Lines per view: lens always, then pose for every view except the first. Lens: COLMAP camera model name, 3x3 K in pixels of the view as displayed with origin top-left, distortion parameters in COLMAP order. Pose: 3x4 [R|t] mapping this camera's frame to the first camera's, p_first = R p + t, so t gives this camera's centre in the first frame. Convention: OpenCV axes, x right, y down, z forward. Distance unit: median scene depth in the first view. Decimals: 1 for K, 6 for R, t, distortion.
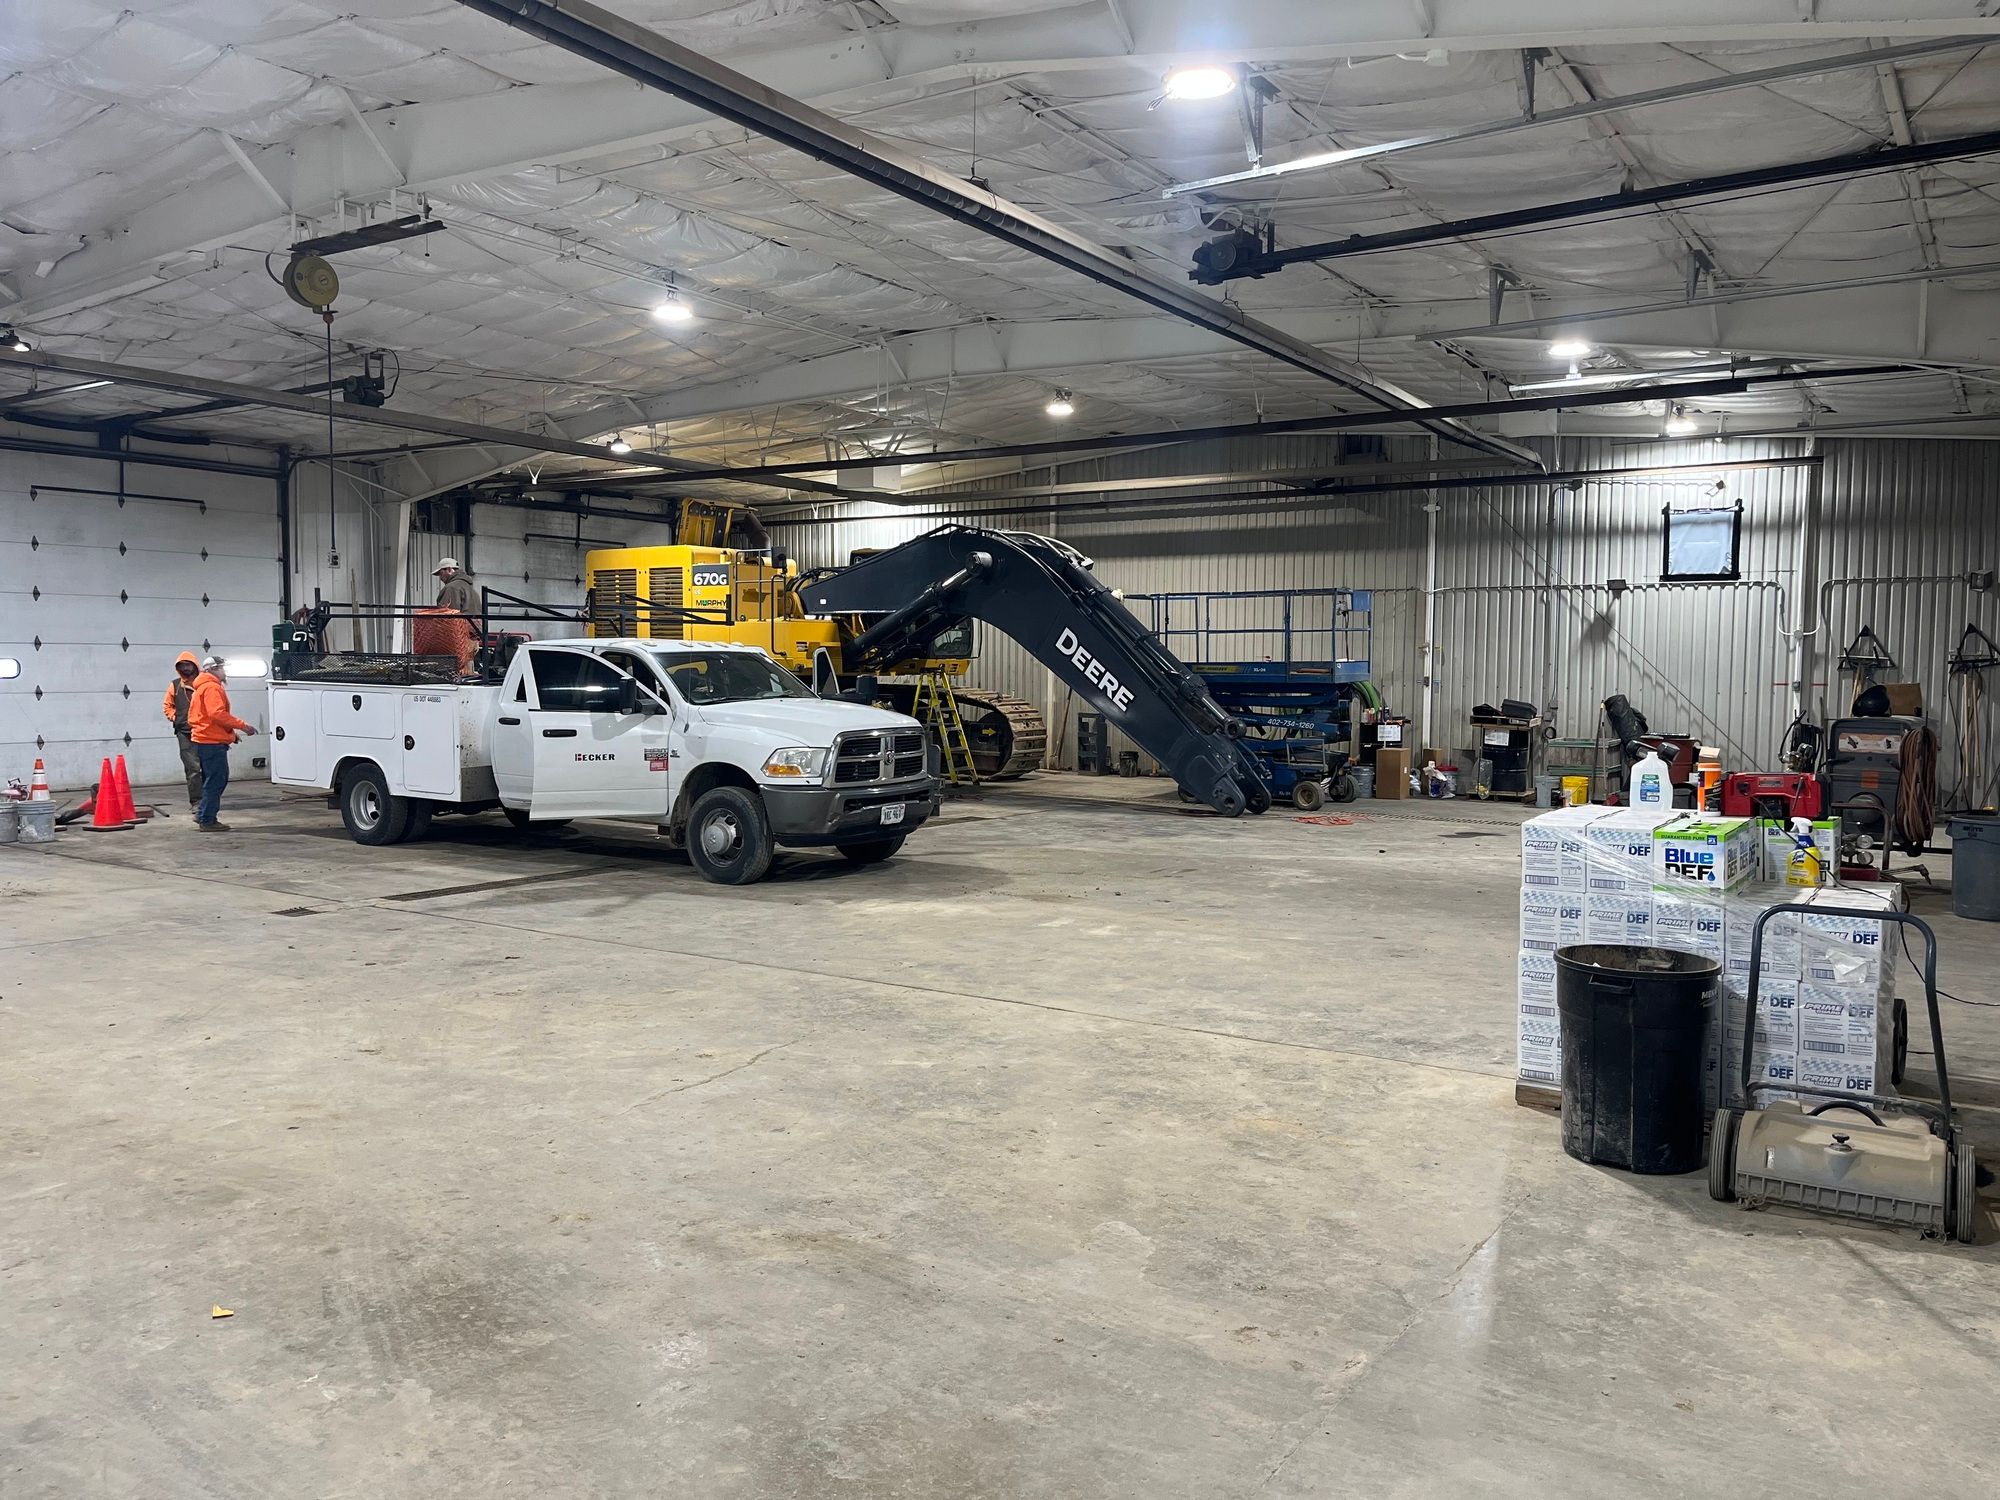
lens RADIAL K [[1509.7, 0, 1000.0], [0, 1509.7, 751.7], [0, 0, 1]] dist [0.029561, -0.004352]
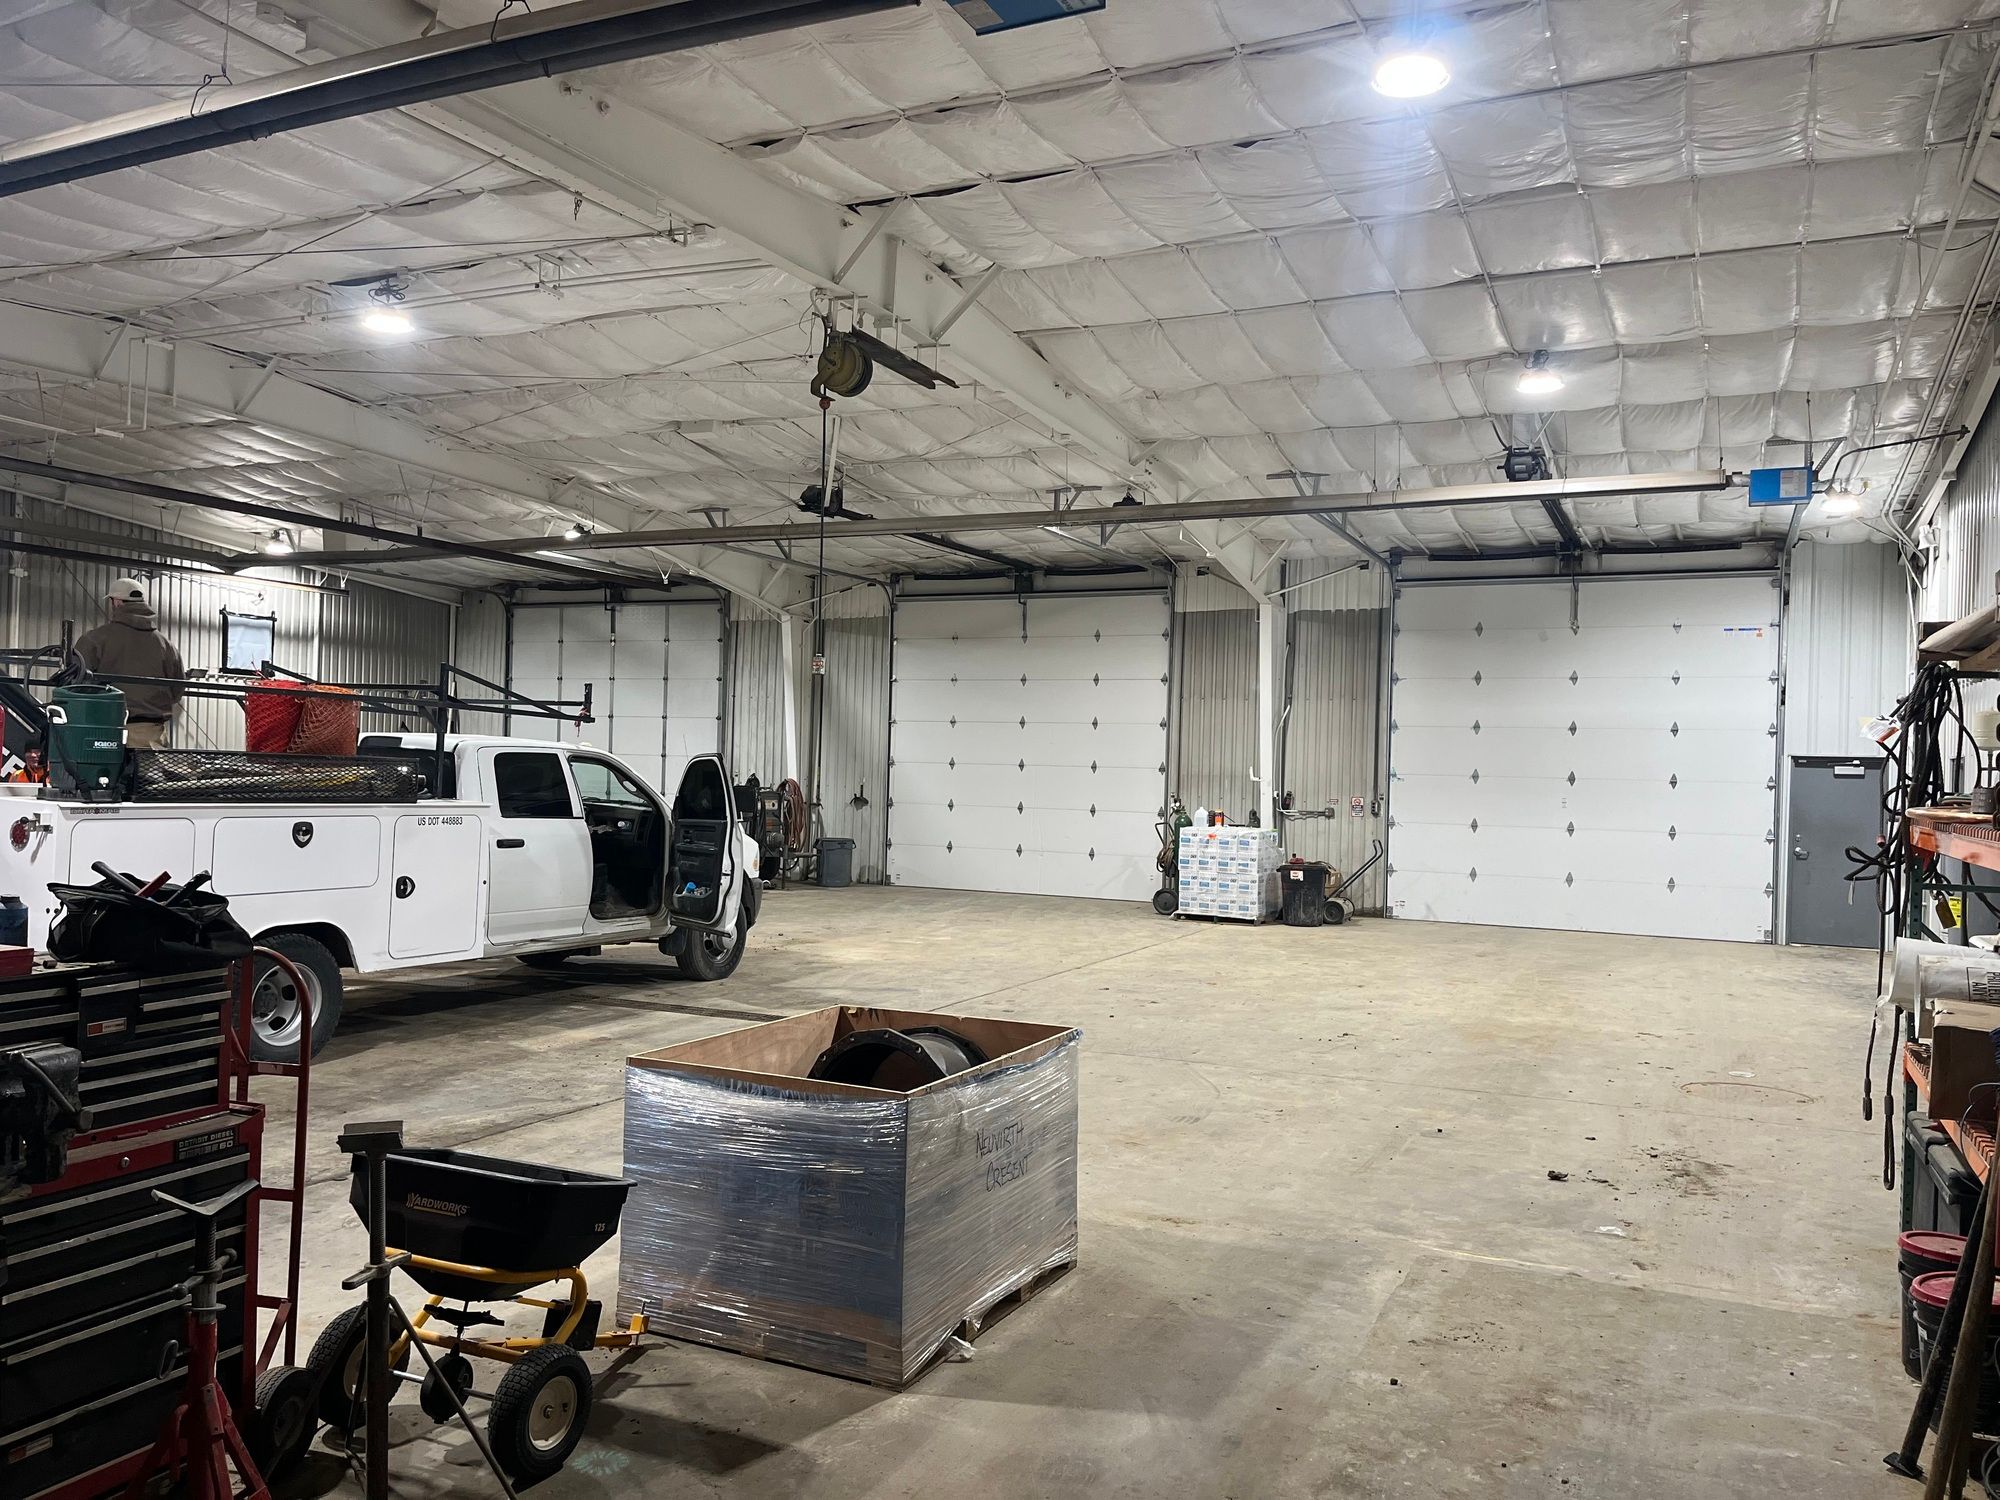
lens RADIAL K [[1509.7, 0, 998.2], [0, 1509.7, 751.1], [0, 0, 1]] dist [0.029561, -0.004352]
pose [[-0.144192, -0.002024, 0.989548, -0.795821], [0.029528, 0.999544, 0.006347, -0.045735], [-0.989109, 0.030134, -0.144066, 0.612127]]
